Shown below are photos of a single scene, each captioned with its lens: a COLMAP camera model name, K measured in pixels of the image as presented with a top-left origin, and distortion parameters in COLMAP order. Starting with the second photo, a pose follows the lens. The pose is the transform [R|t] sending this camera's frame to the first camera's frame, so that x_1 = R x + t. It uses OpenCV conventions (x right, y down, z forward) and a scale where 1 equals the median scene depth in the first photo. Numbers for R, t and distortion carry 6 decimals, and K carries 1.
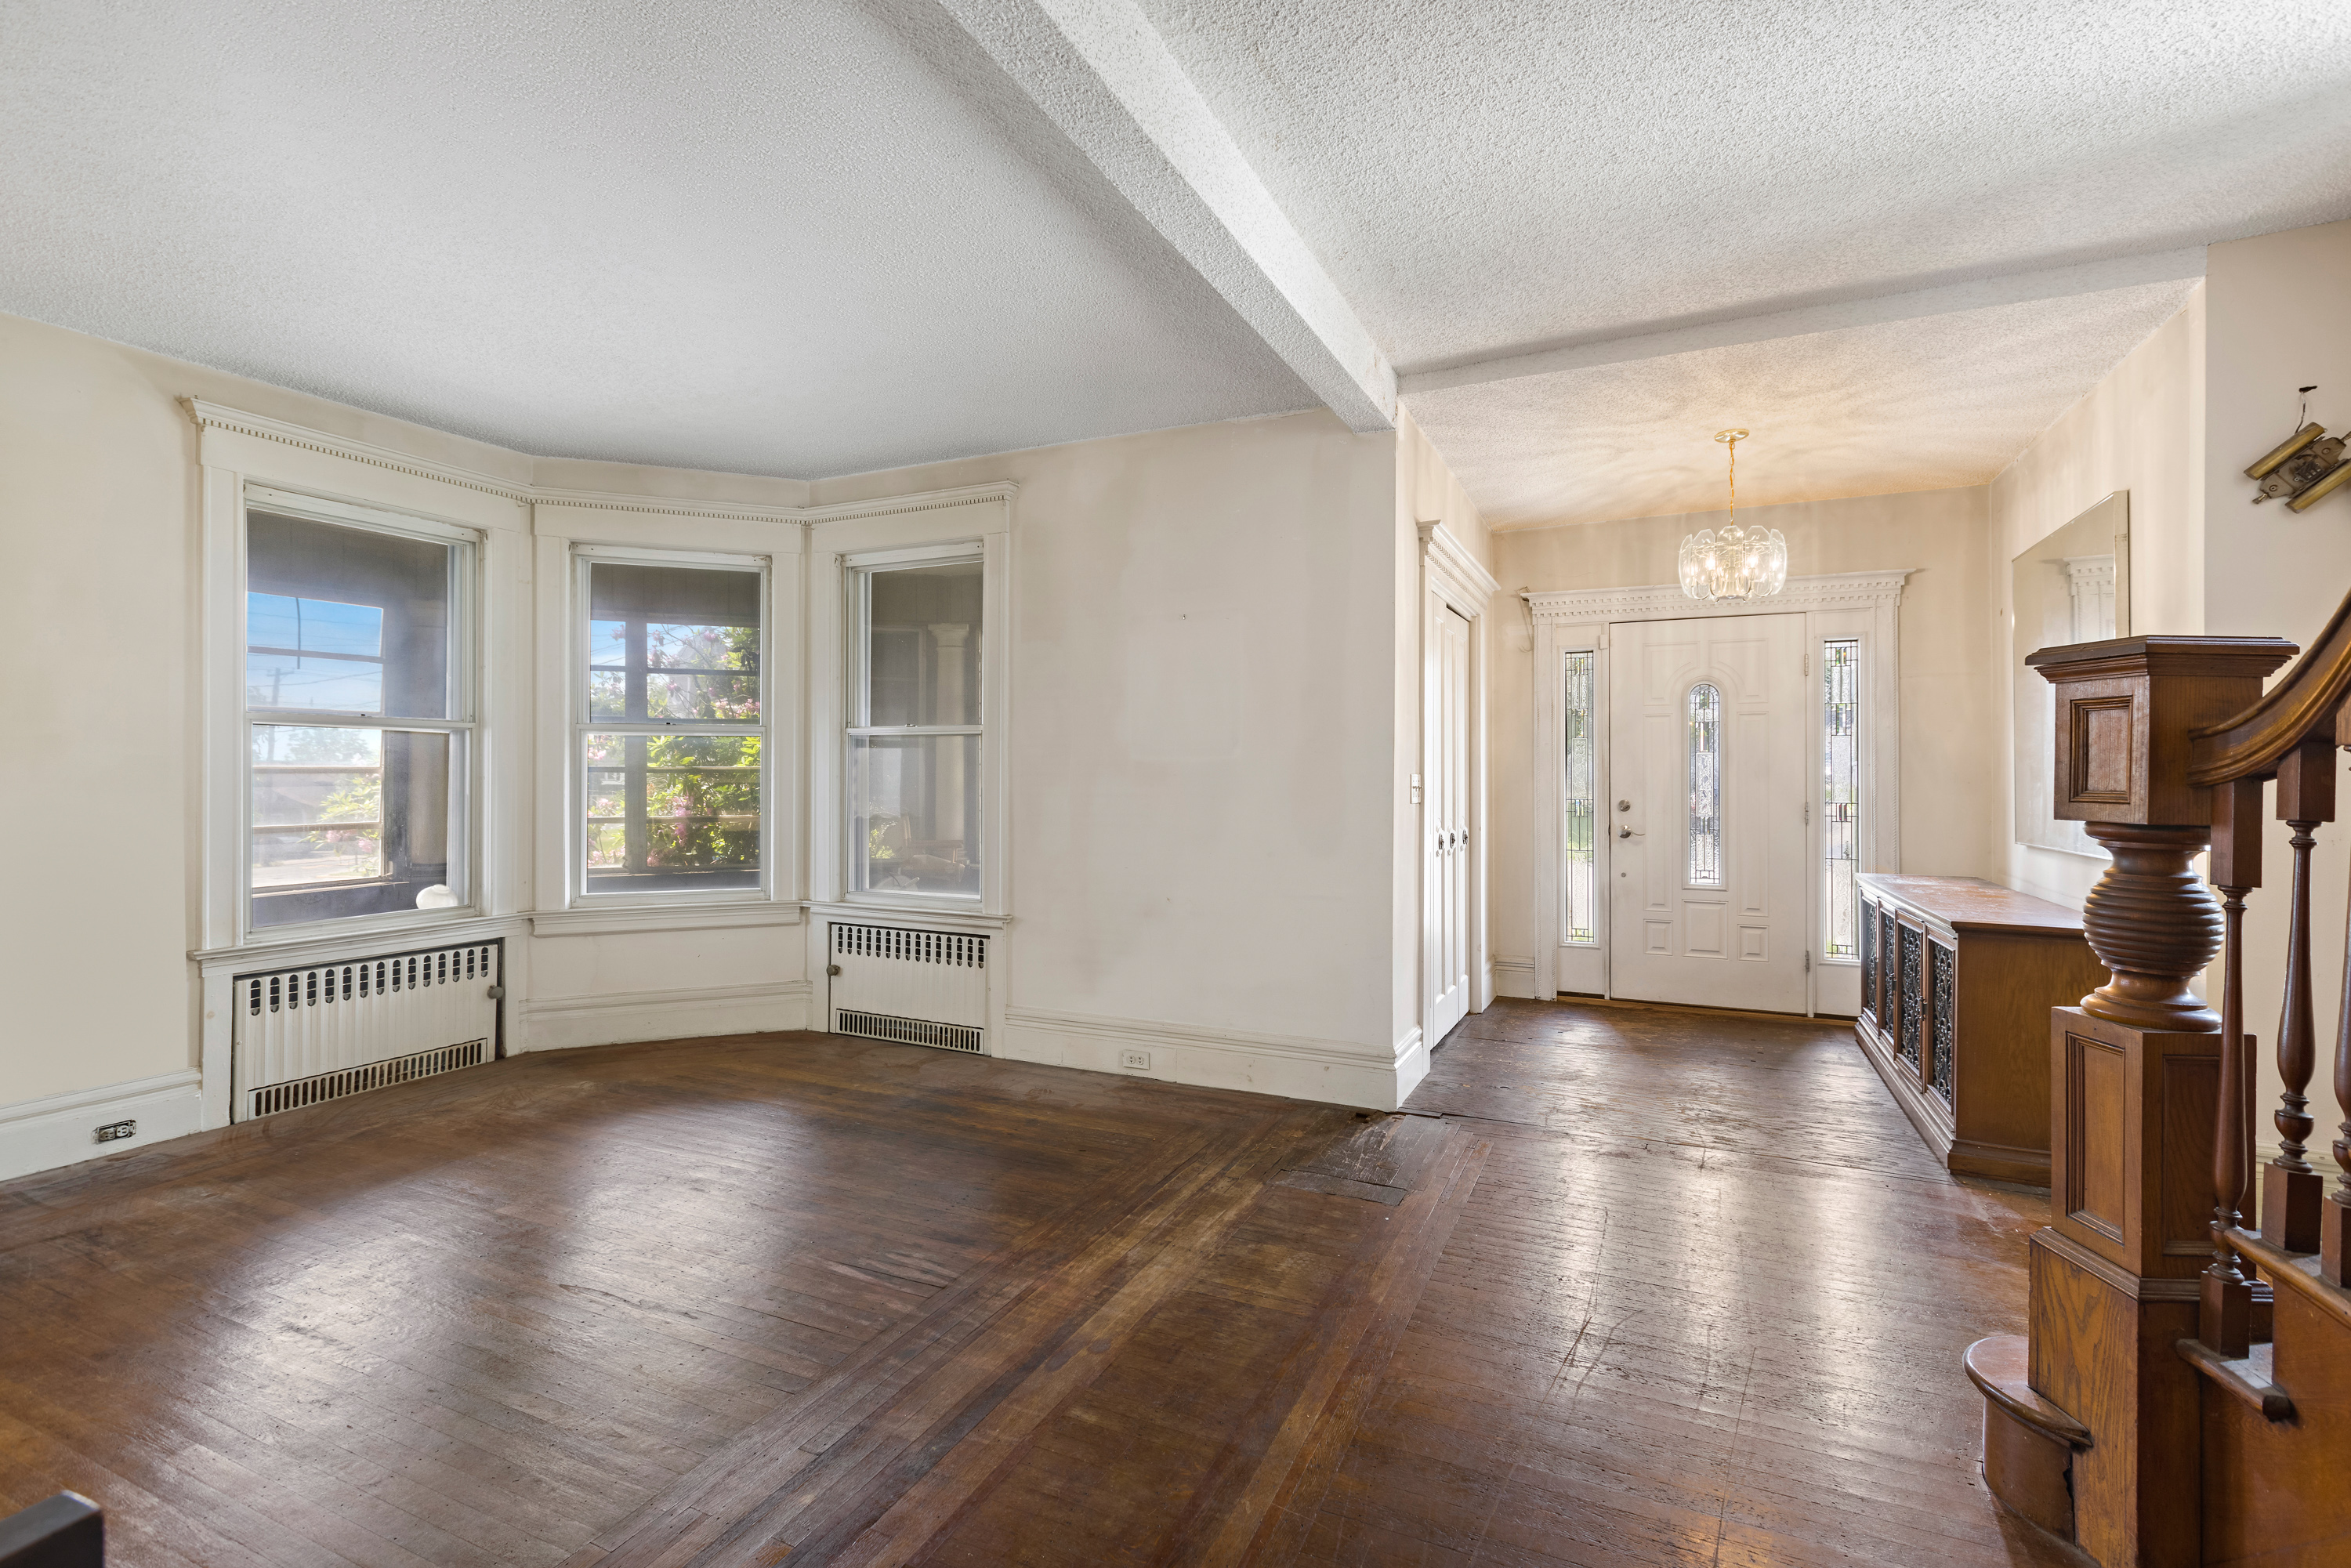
lens RADIAL K [[1069.3, 0, 1175.5], [0, 1069.3, 784.0], [0, 0, 1]] dist [0.001554, -0.000383]
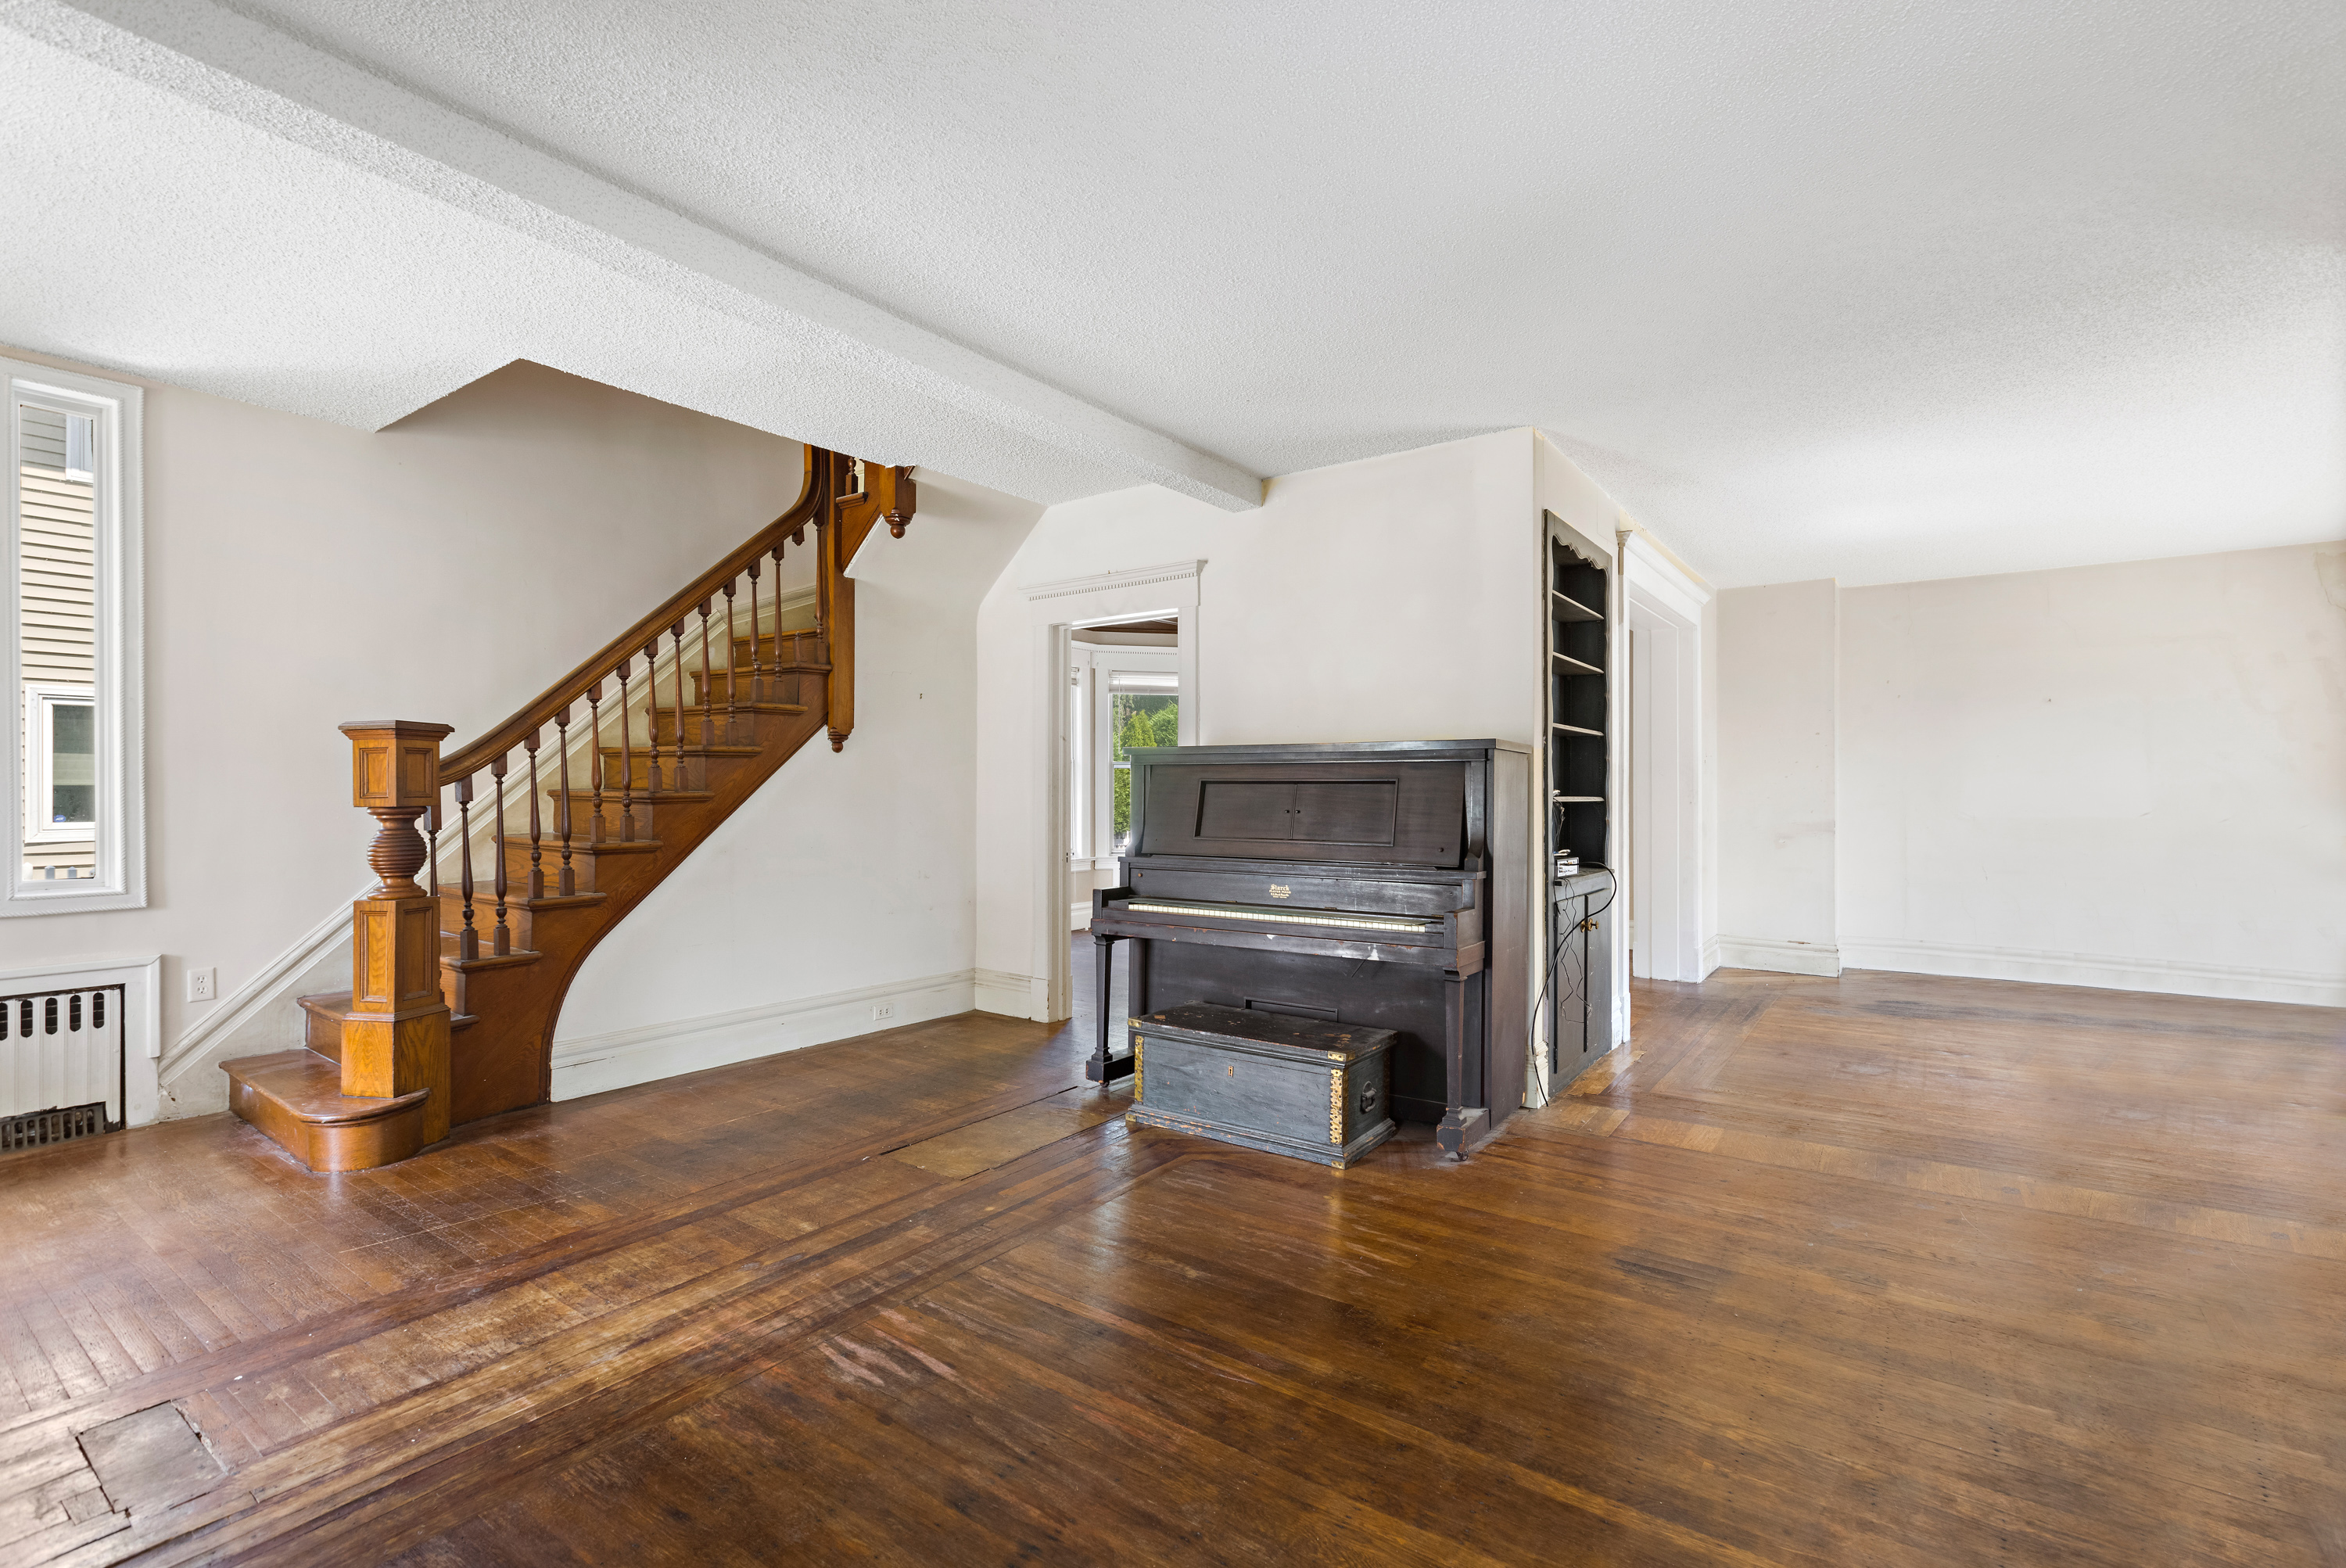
lens RADIAL K [[1067.1, 0, 1173.0], [0, 1067.1, 784.0], [0, 0, 1]] dist [0.001554, -0.000383]
pose [[-0.982194, 0.002497, 0.187853, -0.830833], [0.004265, 0.999950, 0.009008, -0.017224], [-0.187822, 0.009648, -0.982156, 2.281729]]
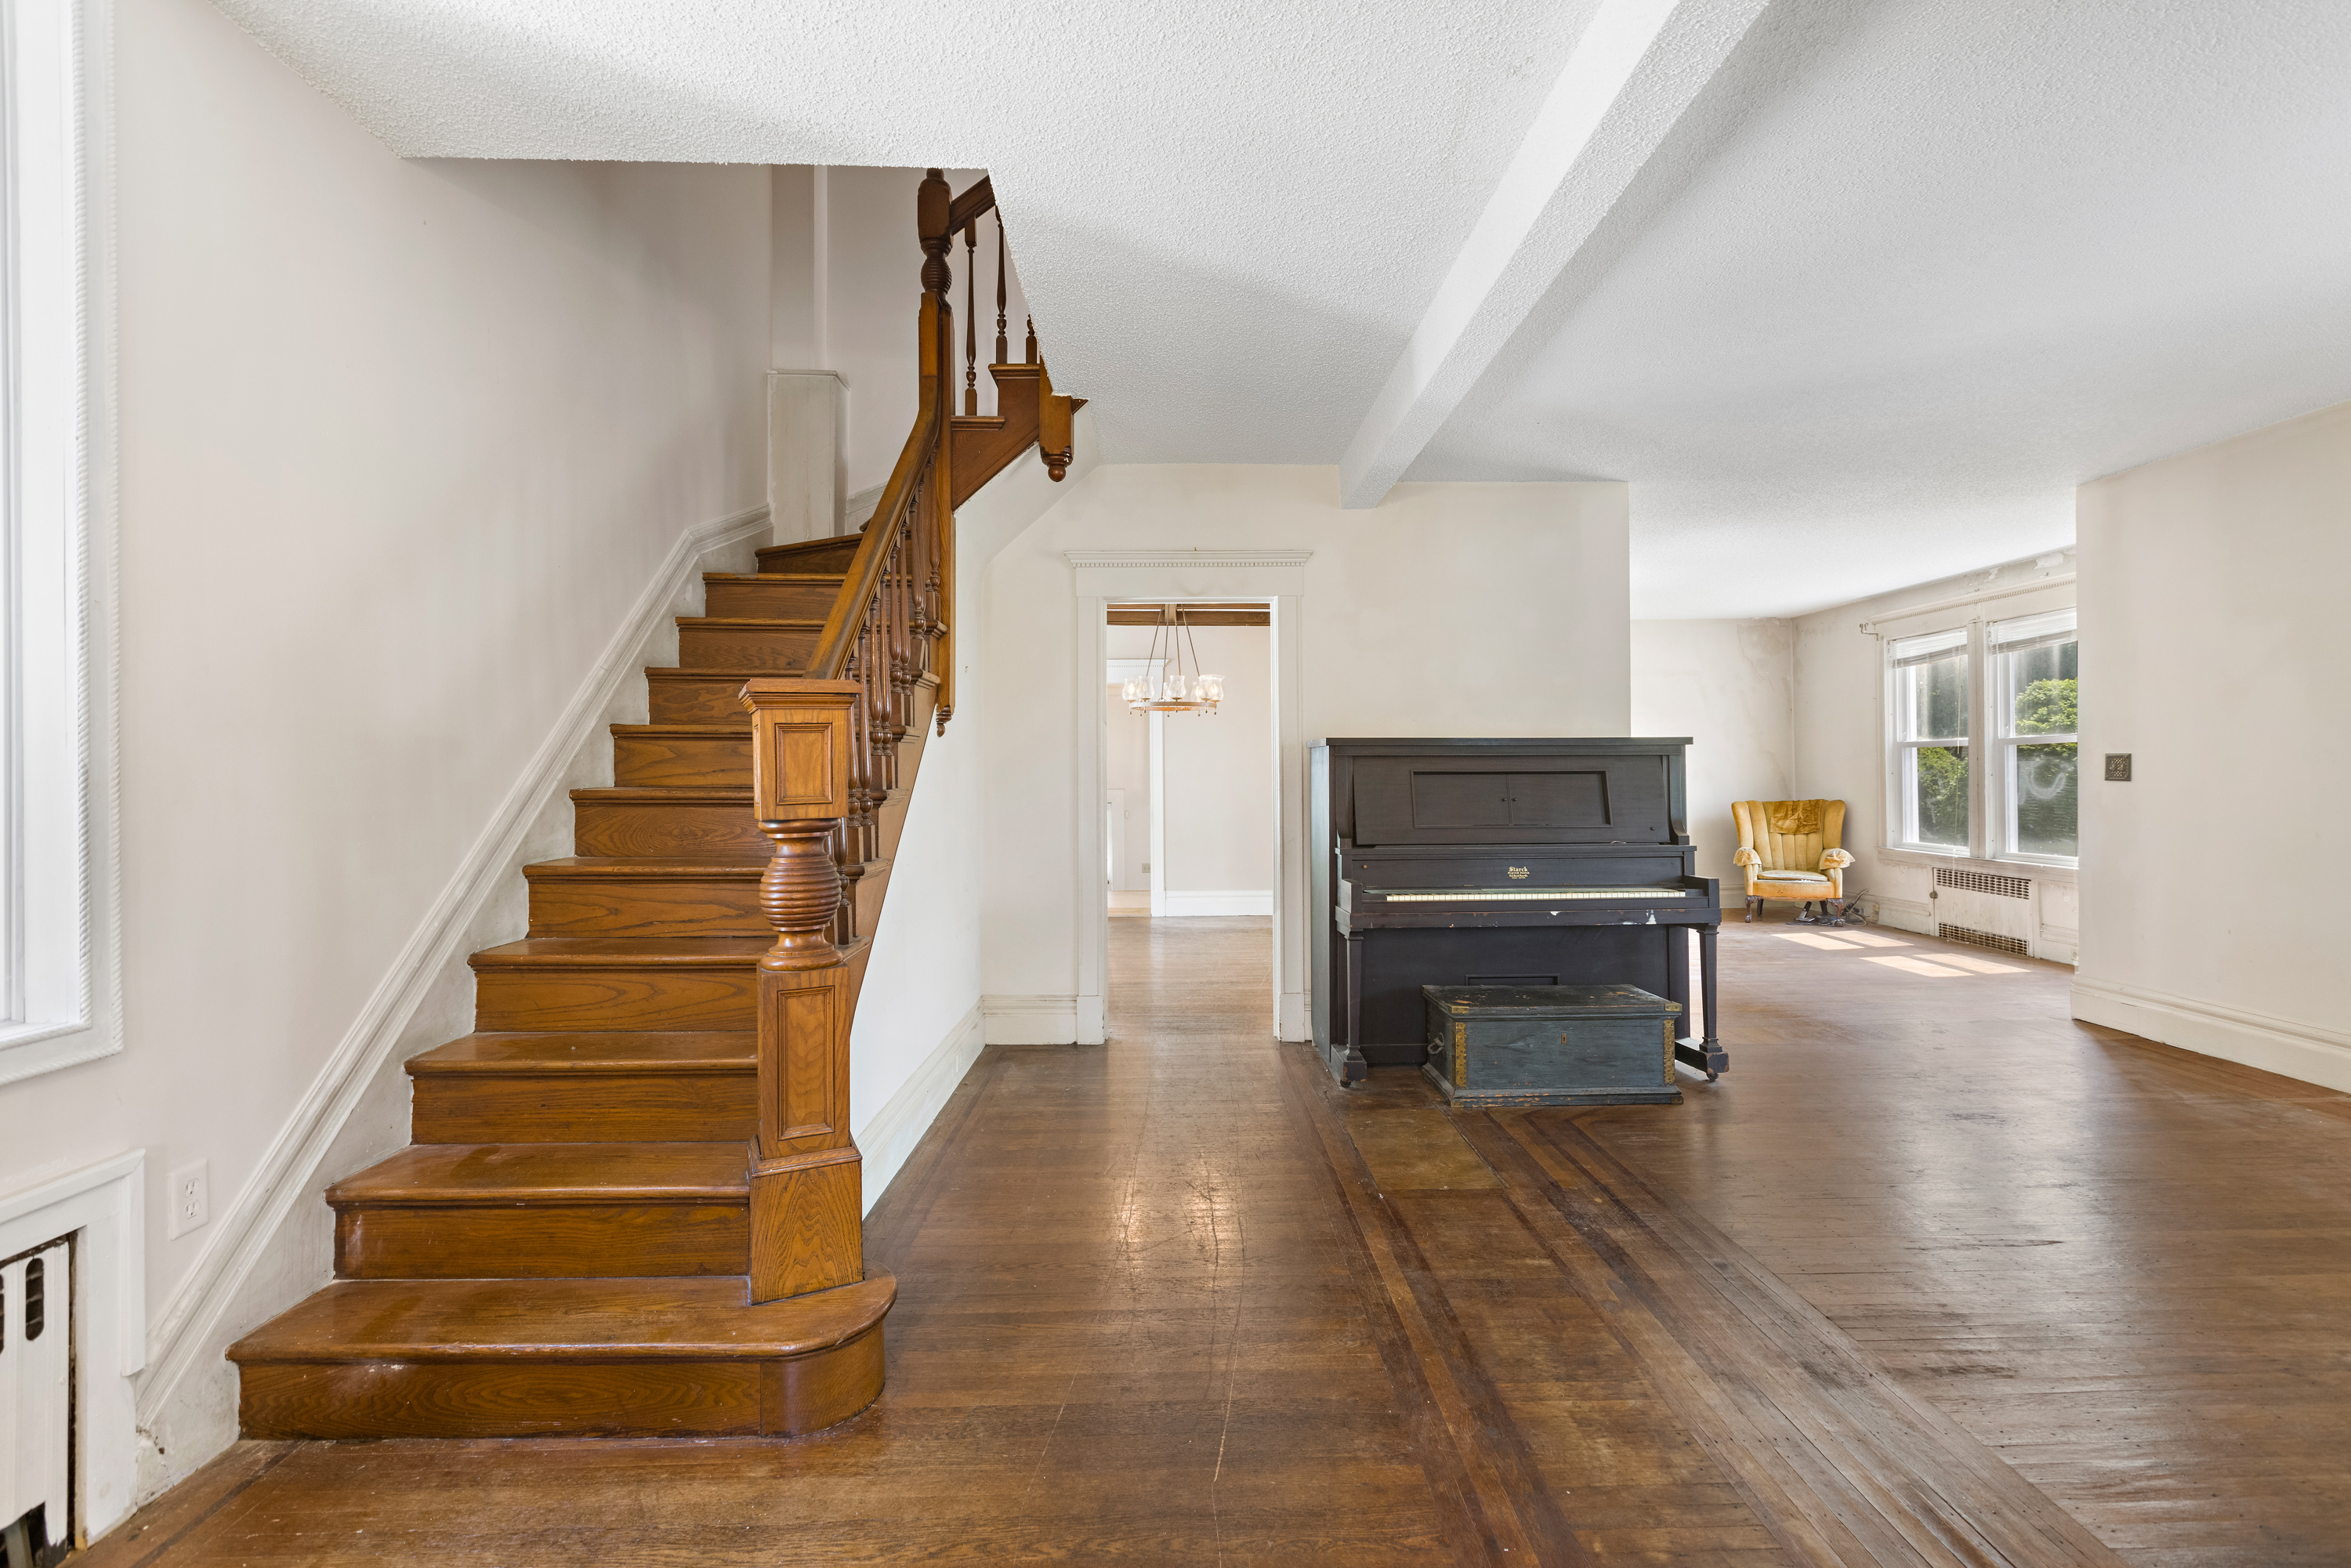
lens RADIAL K [[1090.8, 0, 1197.7], [0, 1090.8, 764.8], [0, 0, 1]] dist [0.000787, 0.000746]
pose [[-0.891606, 0.003777, -0.452796, 0.880985], [0.001186, 0.999981, 0.006005, -0.029878], [0.452810, 0.004817, -0.891594, 1.975474]]
